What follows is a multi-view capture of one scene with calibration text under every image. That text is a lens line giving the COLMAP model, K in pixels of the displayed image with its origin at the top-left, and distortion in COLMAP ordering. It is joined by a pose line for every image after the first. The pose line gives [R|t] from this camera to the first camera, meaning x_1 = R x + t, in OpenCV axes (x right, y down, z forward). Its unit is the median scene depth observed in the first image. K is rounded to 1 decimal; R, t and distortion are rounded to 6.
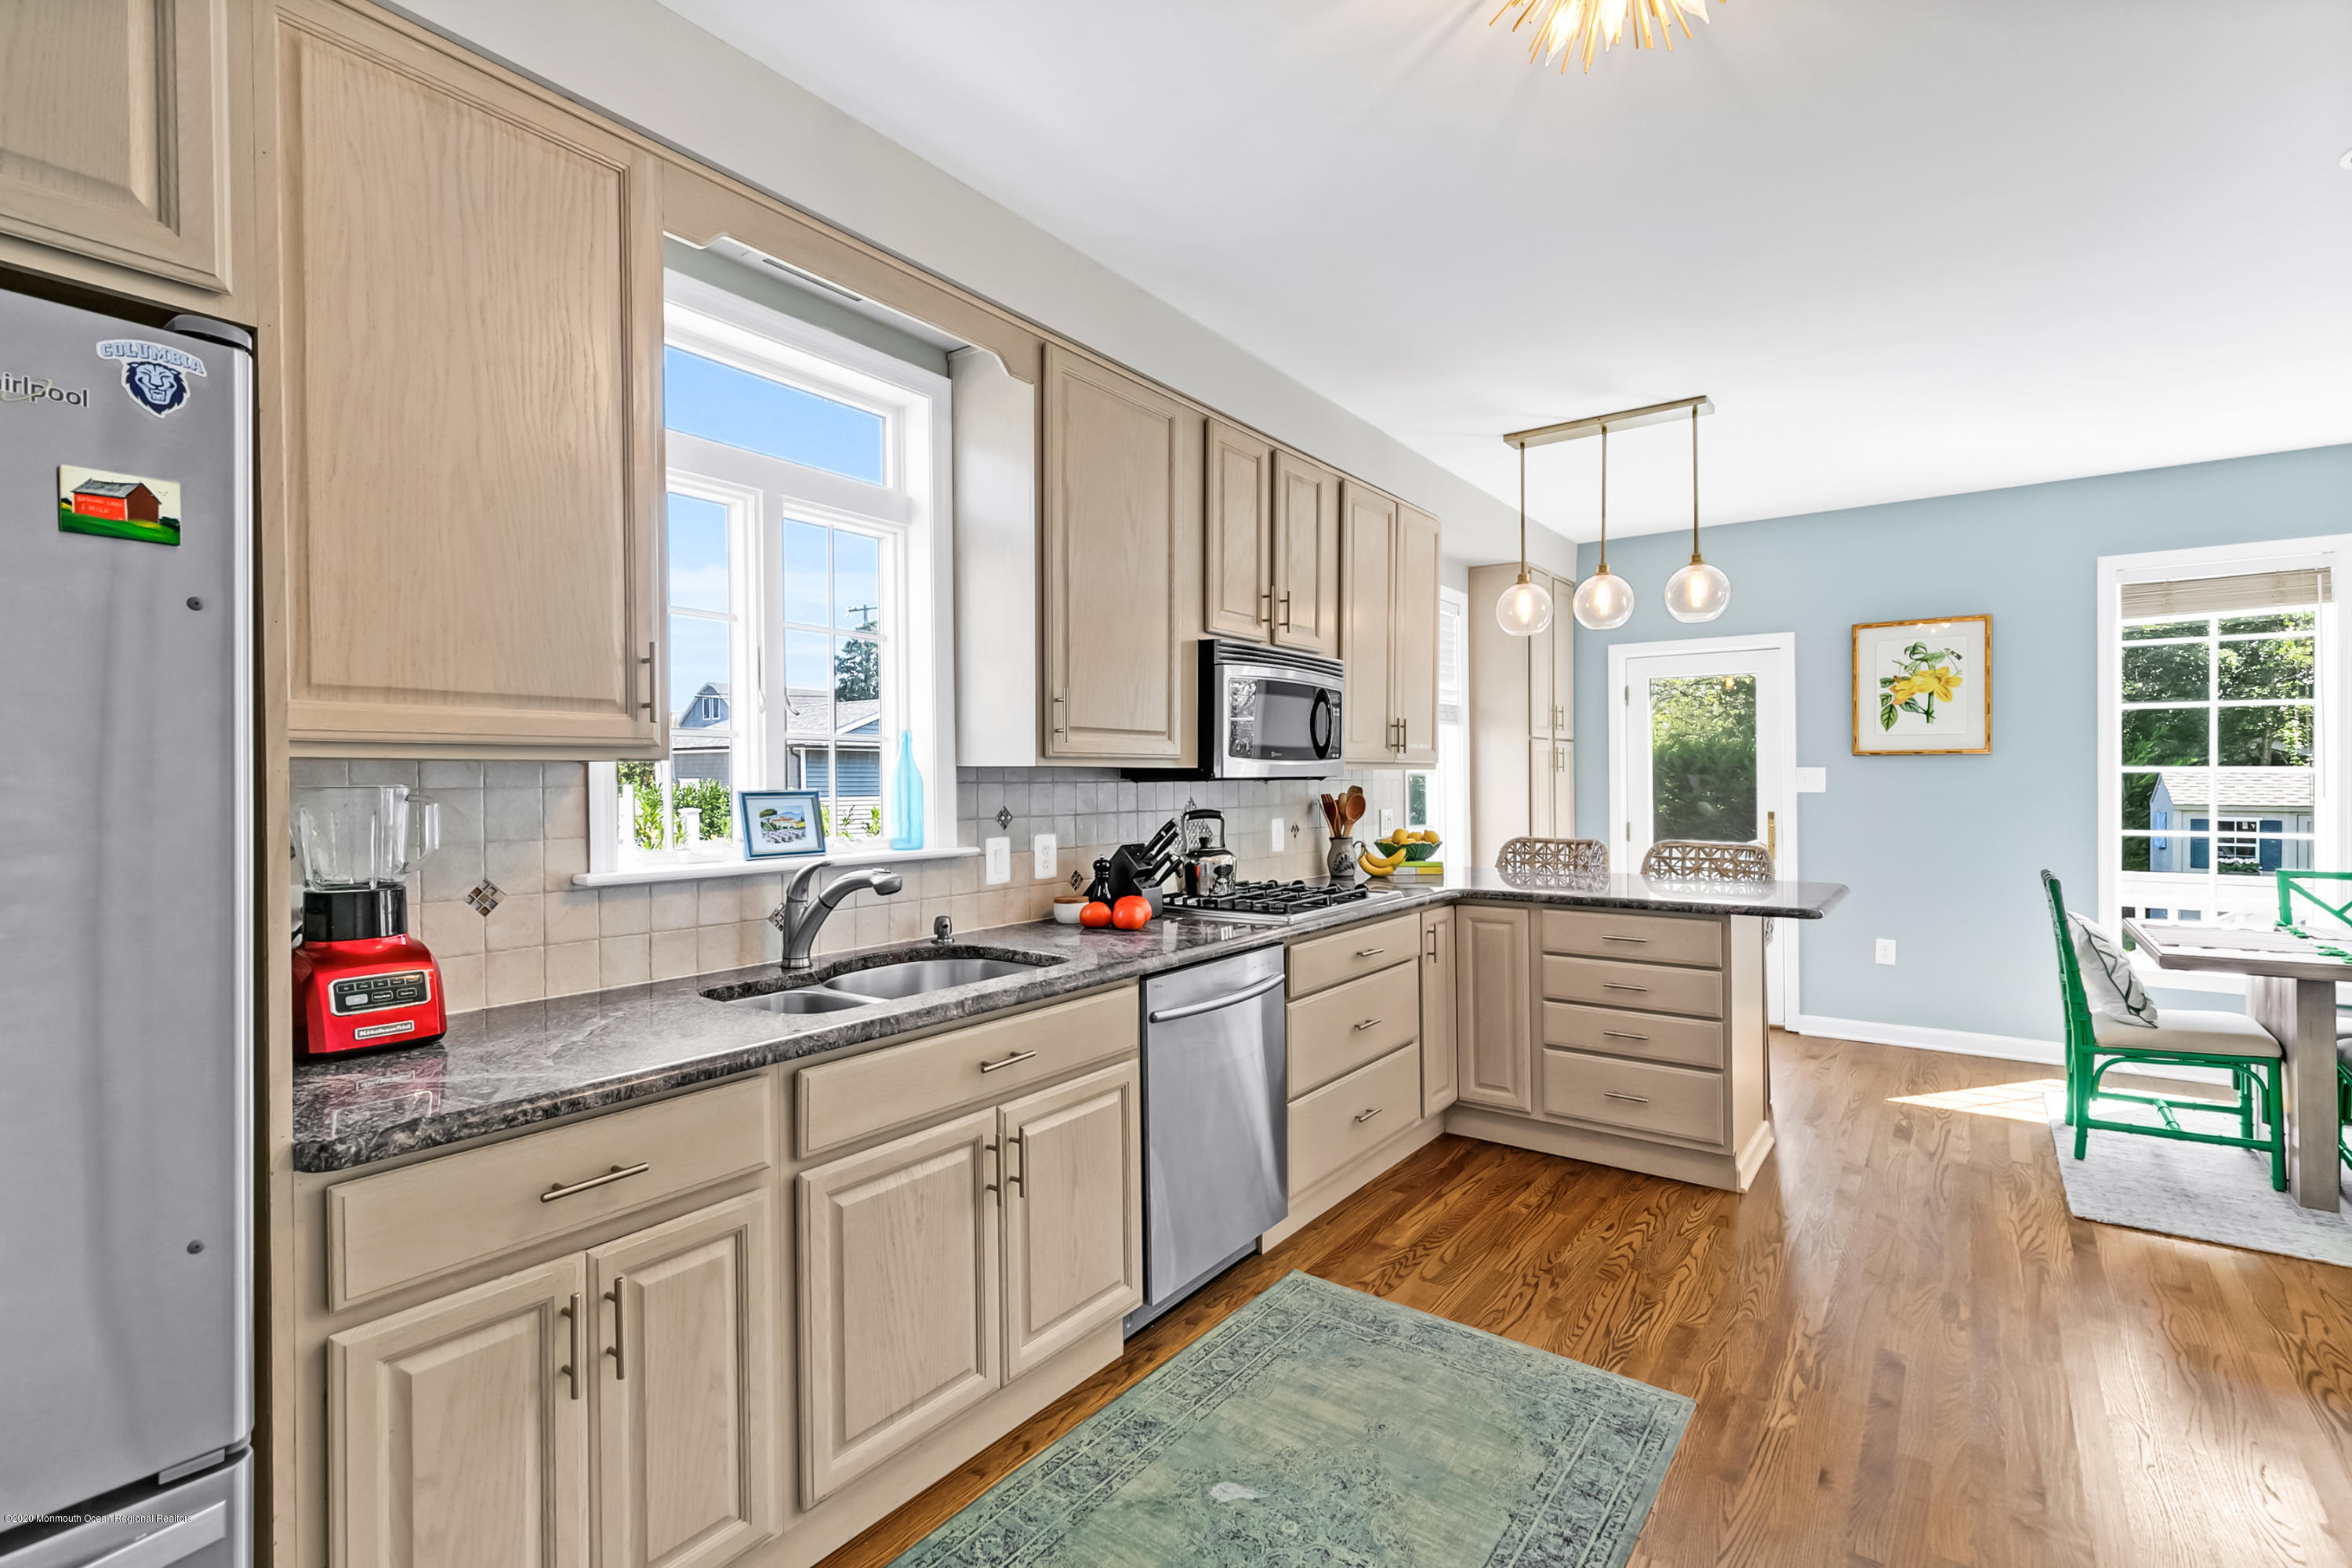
lens RADIAL K [[1072.9, 0, 1176.3], [0, 1072.9, 781.1], [0, 0, 1]] dist [-0.000954, -0.000348]
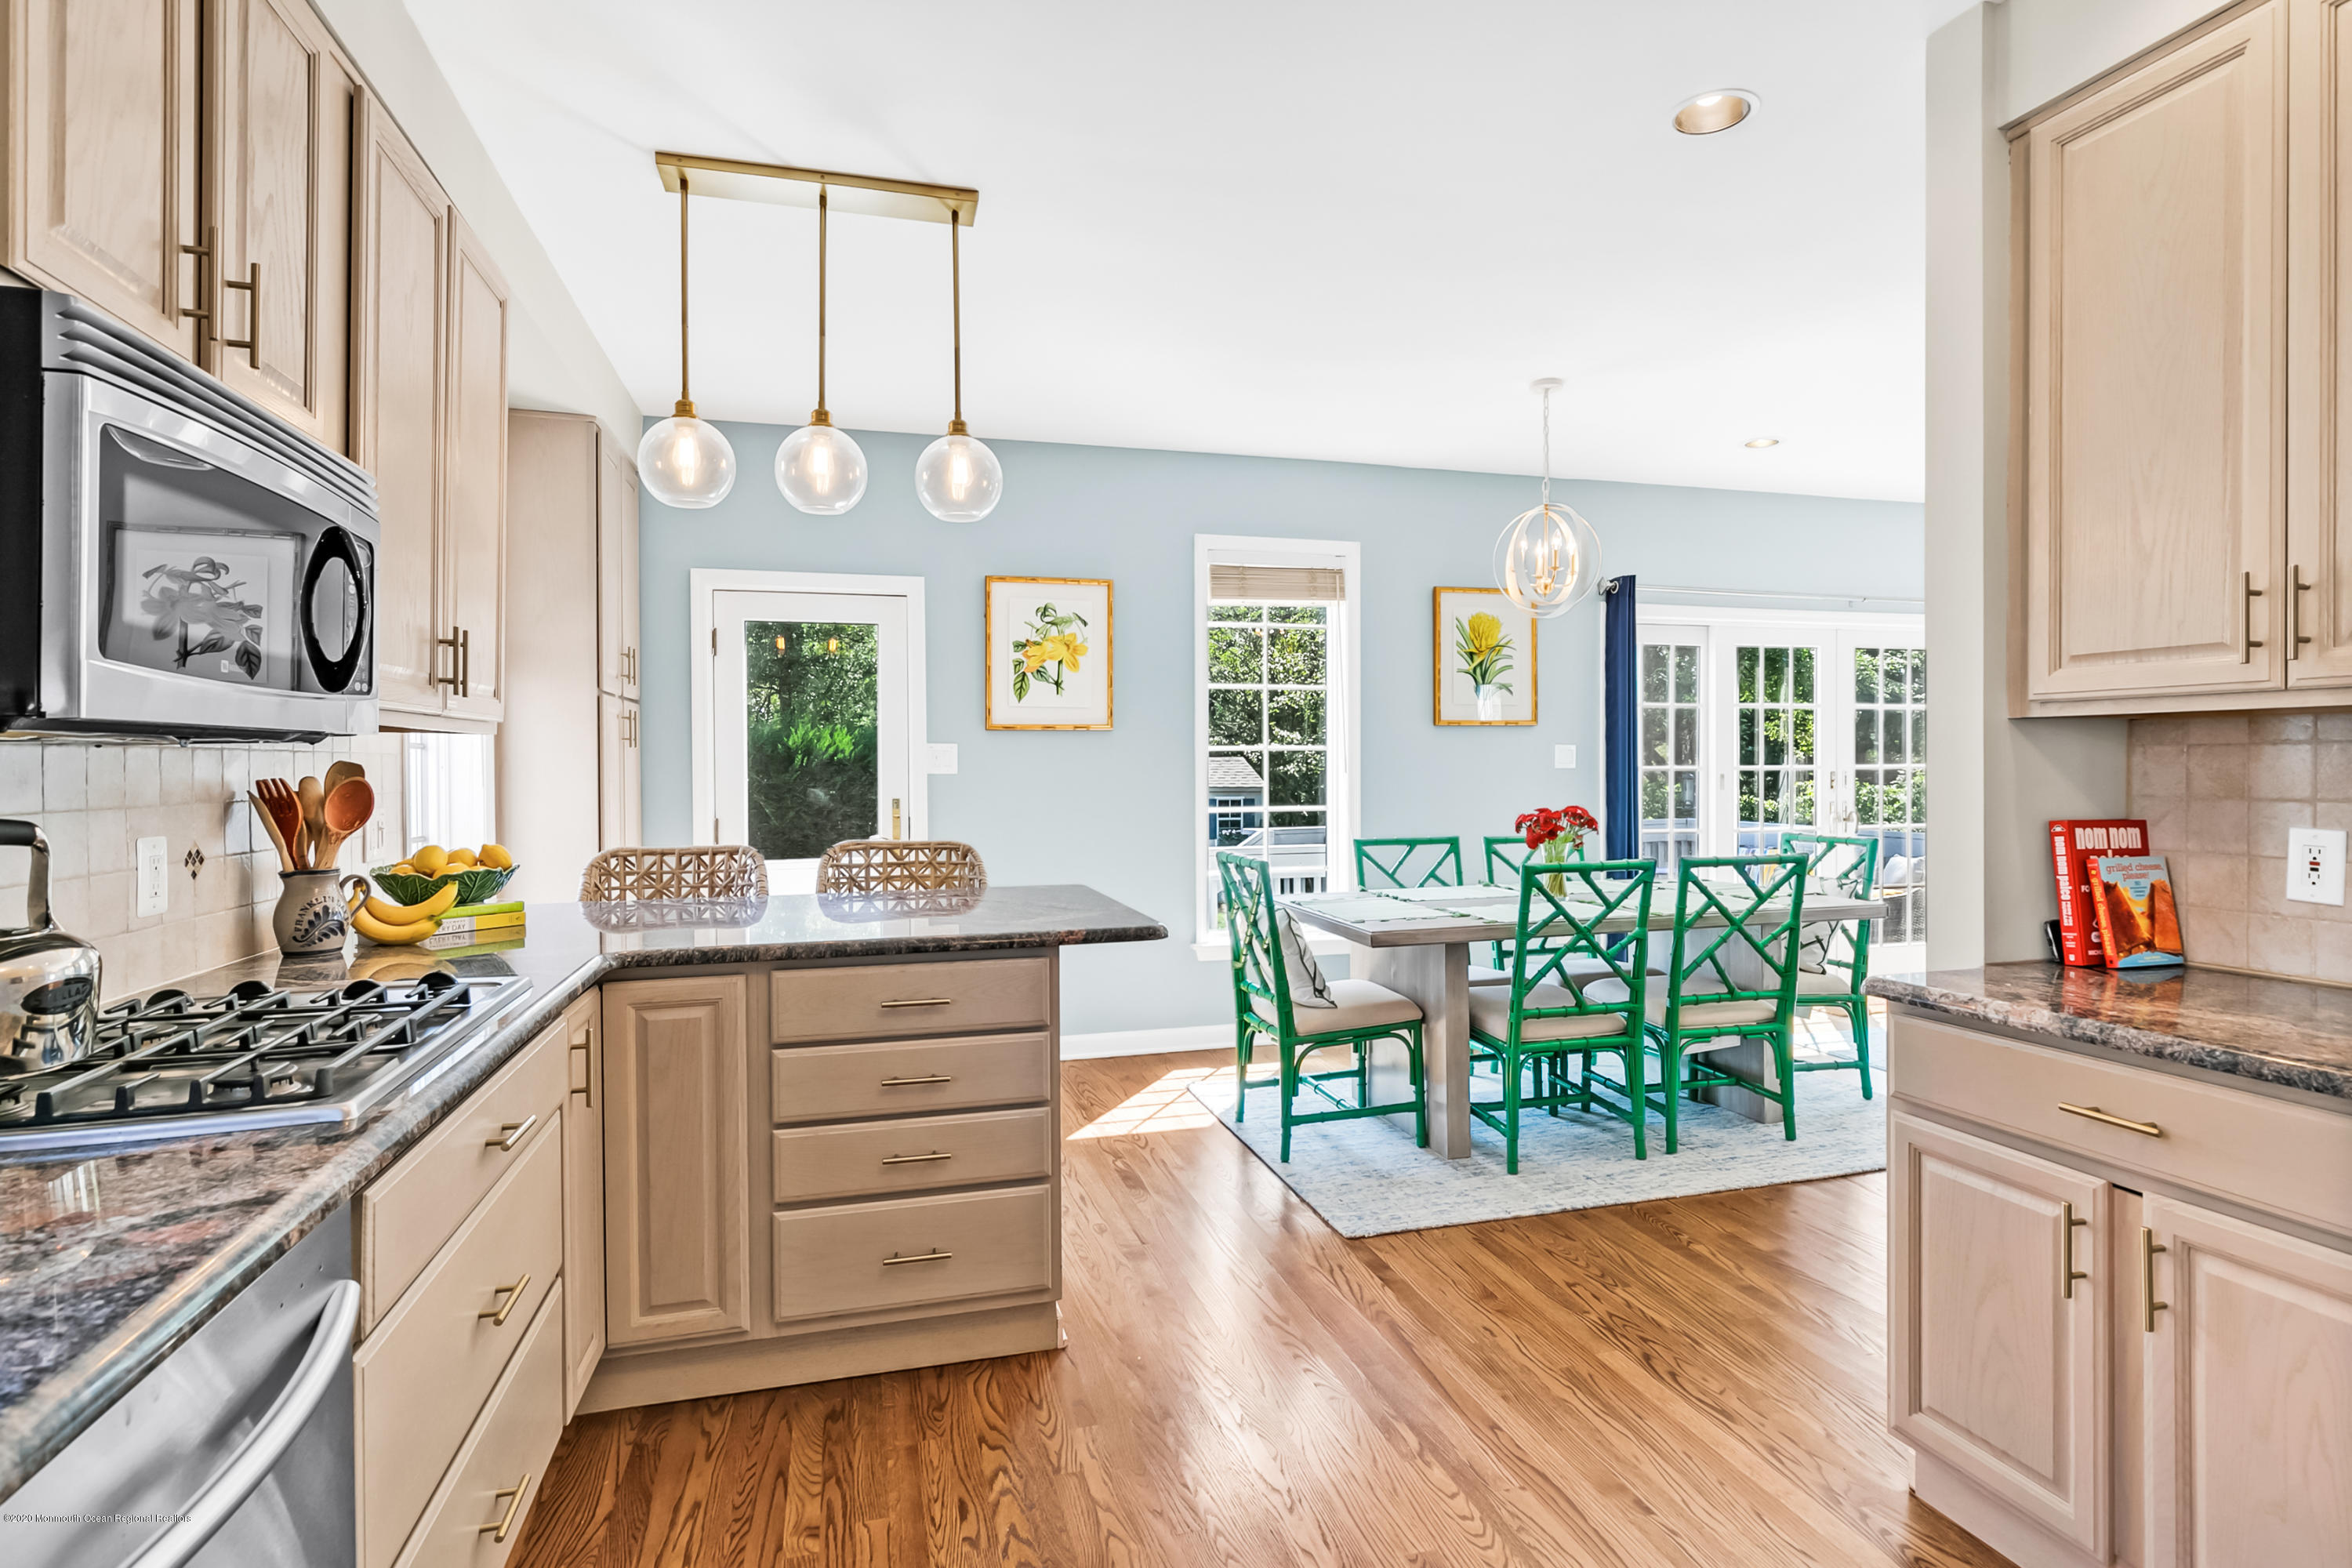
lens RADIAL K [[1201.5, 0, 1177.9], [0, 1201.5, 761.2], [0, 0, 1]] dist [0.009633, 0.000534]
pose [[0.615317, 0.001291, 0.788279, -0.031309], [0.007154, 0.999948, -0.007222, 0.011239], [-0.788247, 0.010083, 0.615276, 0.377793]]
